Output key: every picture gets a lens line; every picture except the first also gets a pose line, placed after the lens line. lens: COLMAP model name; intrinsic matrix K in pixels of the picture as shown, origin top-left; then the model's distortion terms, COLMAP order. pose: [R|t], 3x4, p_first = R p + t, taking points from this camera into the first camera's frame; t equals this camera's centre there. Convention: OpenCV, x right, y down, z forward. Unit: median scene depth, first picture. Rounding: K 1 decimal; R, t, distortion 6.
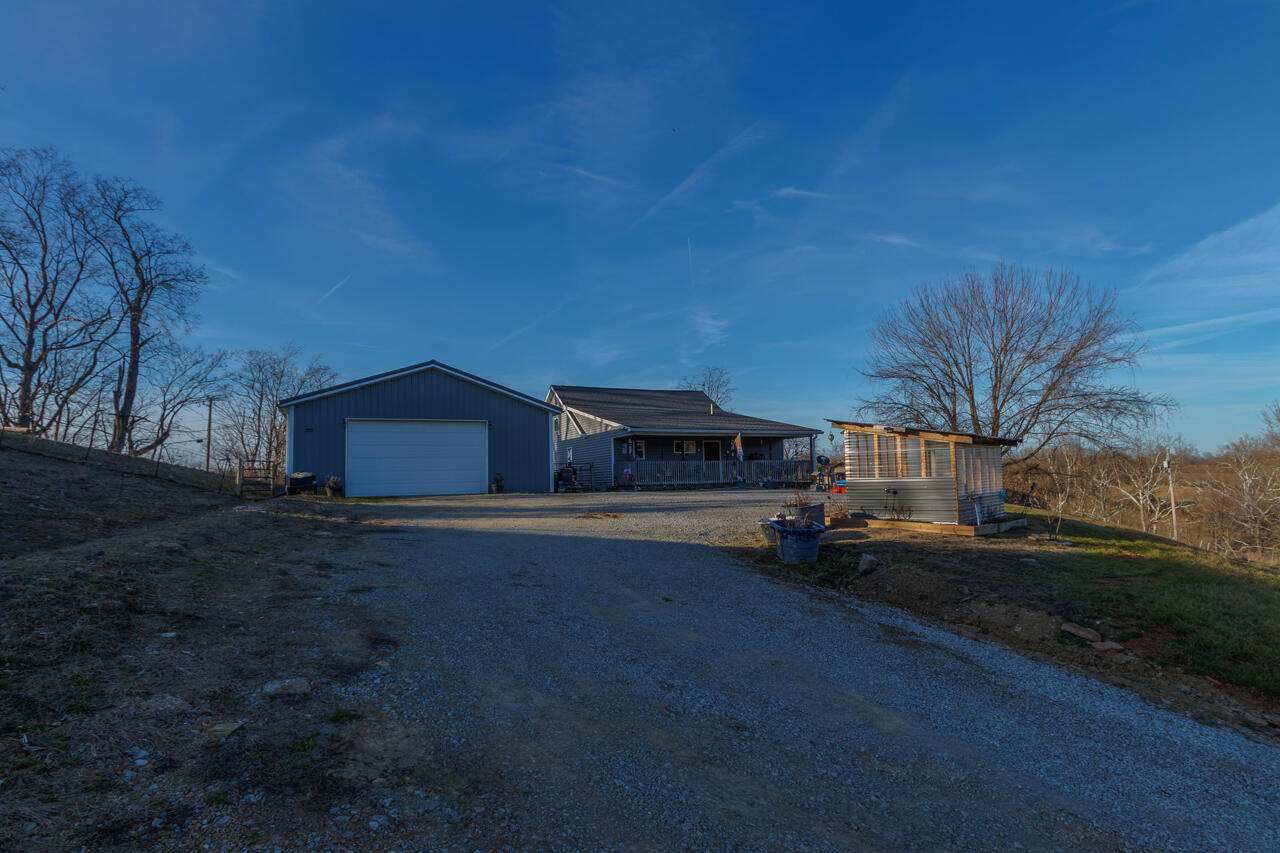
lens RADIAL K [[655.5, 0, 633.8], [0, 655.5, 430.2], [0, 0, 1]] dist [0.003360, 0.000714]
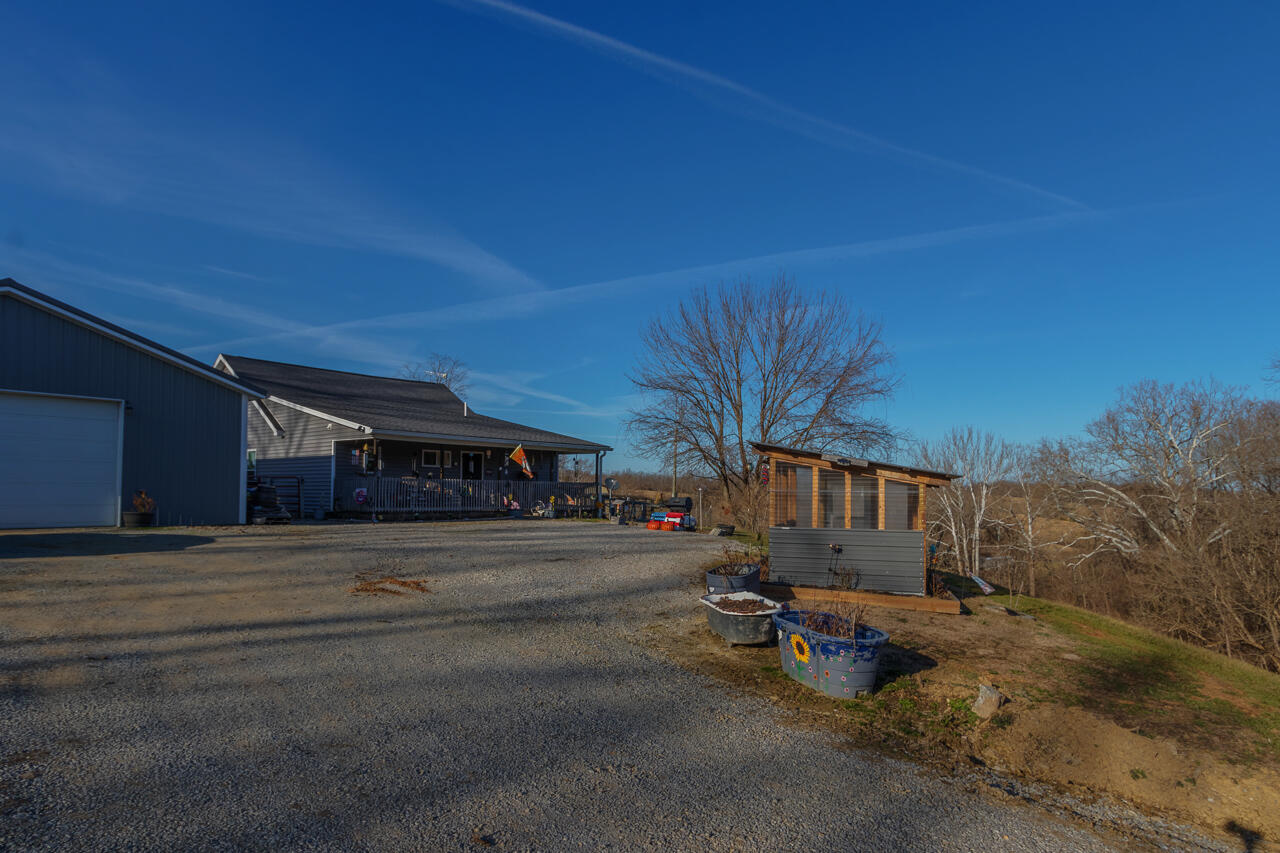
lens RADIAL K [[732.3, 0, 642.1], [0, 732.3, 472.7], [0, 0, 1]] dist [-0.000208, -0.001092]
pose [[0.902359, 0.041368, 0.428996, -0.056824], [-0.062253, 0.997455, 0.034761, -0.001125], [-0.426466, -0.058073, 0.902637, 0.146408]]
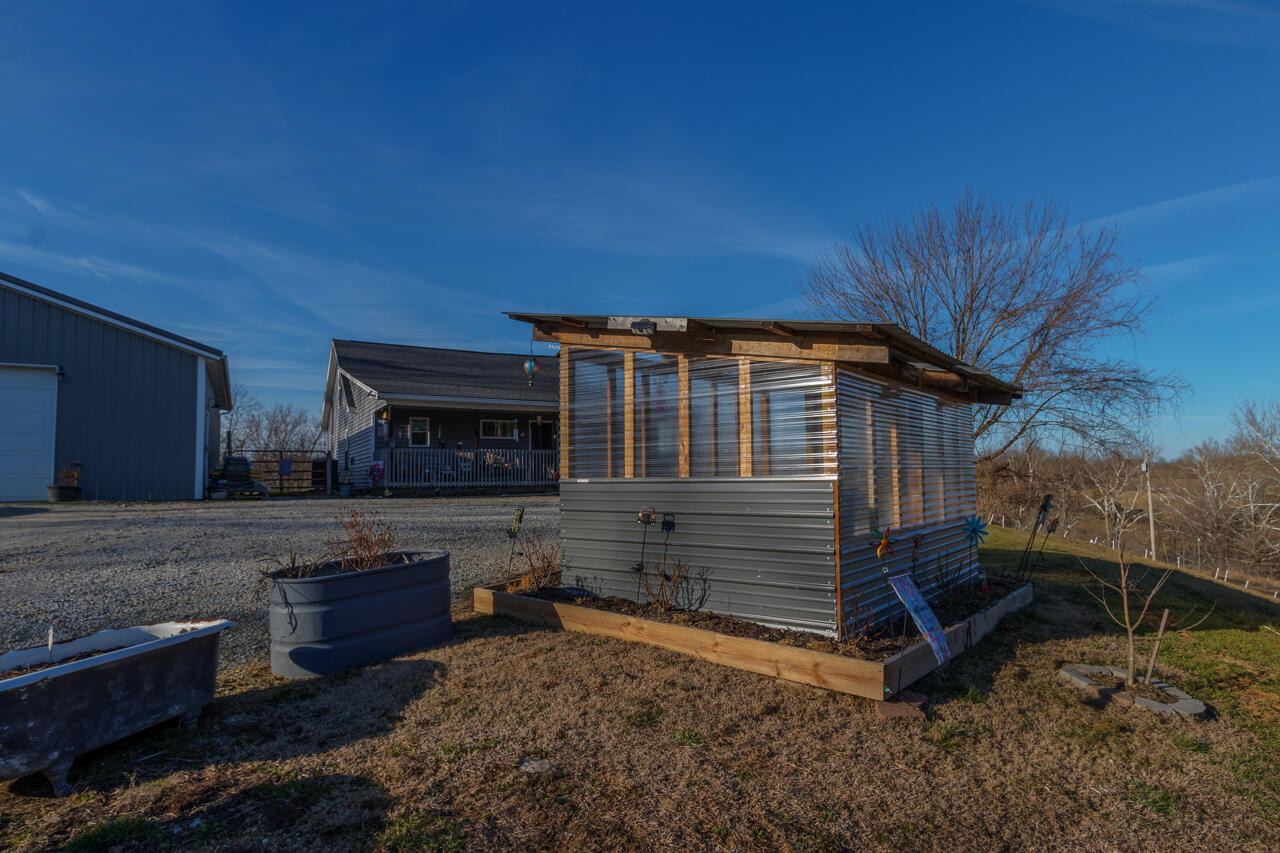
lens RADIAL K [[705.6, 0, 632.7], [0, 705.6, 431.3], [0, 0, 1]] dist [-0.001005, -0.000034]
pose [[0.996946, 0.015470, 0.076550, 0.138395], [-0.015994, 0.999853, 0.006238, 0.018556], [-0.076443, -0.007443, 0.997046, 0.254413]]
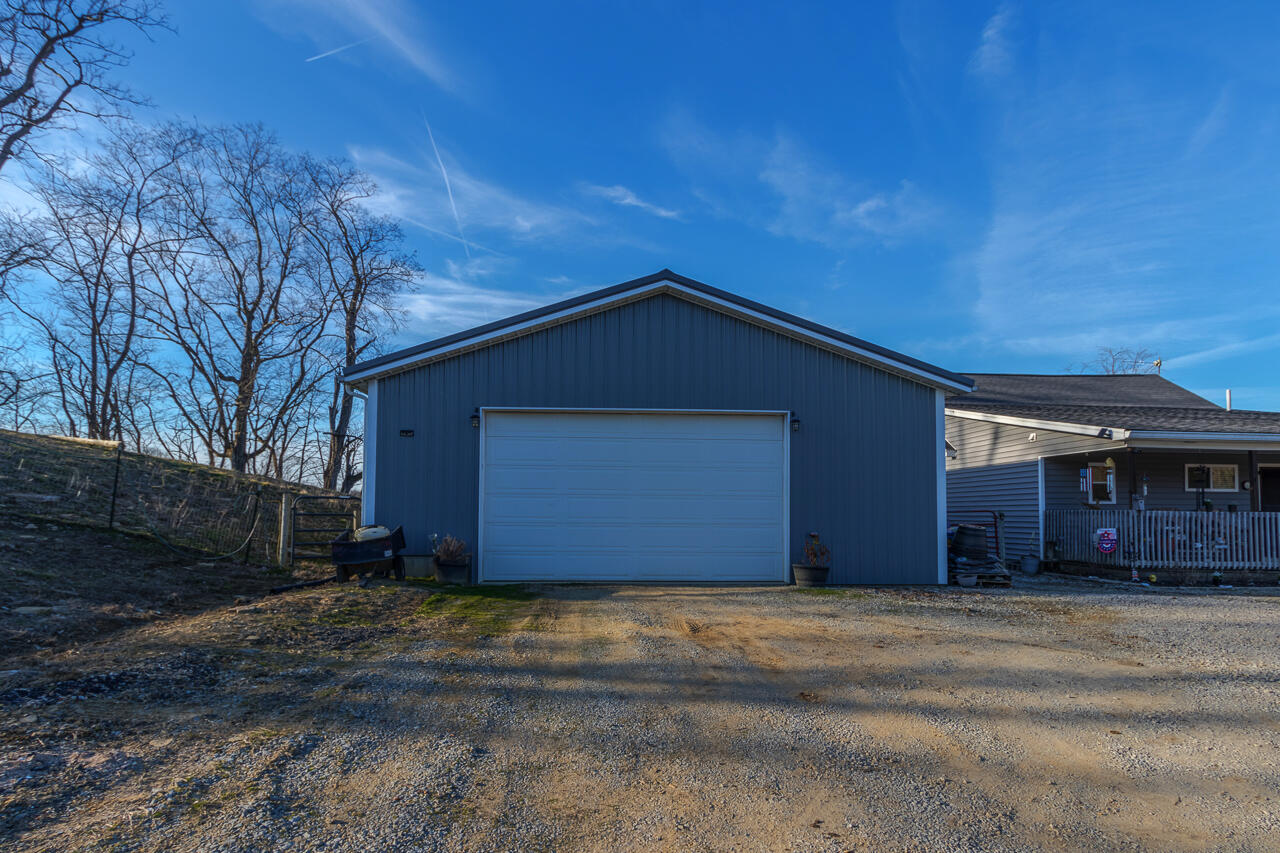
lens RADIAL K [[671.5, 0, 616.2], [0, 671.5, 482.6], [0, 0, 1]] dist [-0.001649, -0.000385]
pose [[0.920254, 0.013117, -0.391101, -0.103284], [0.000826, 0.999371, 0.035460, 0.010856], [0.391320, -0.032955, 0.919664, 0.368161]]
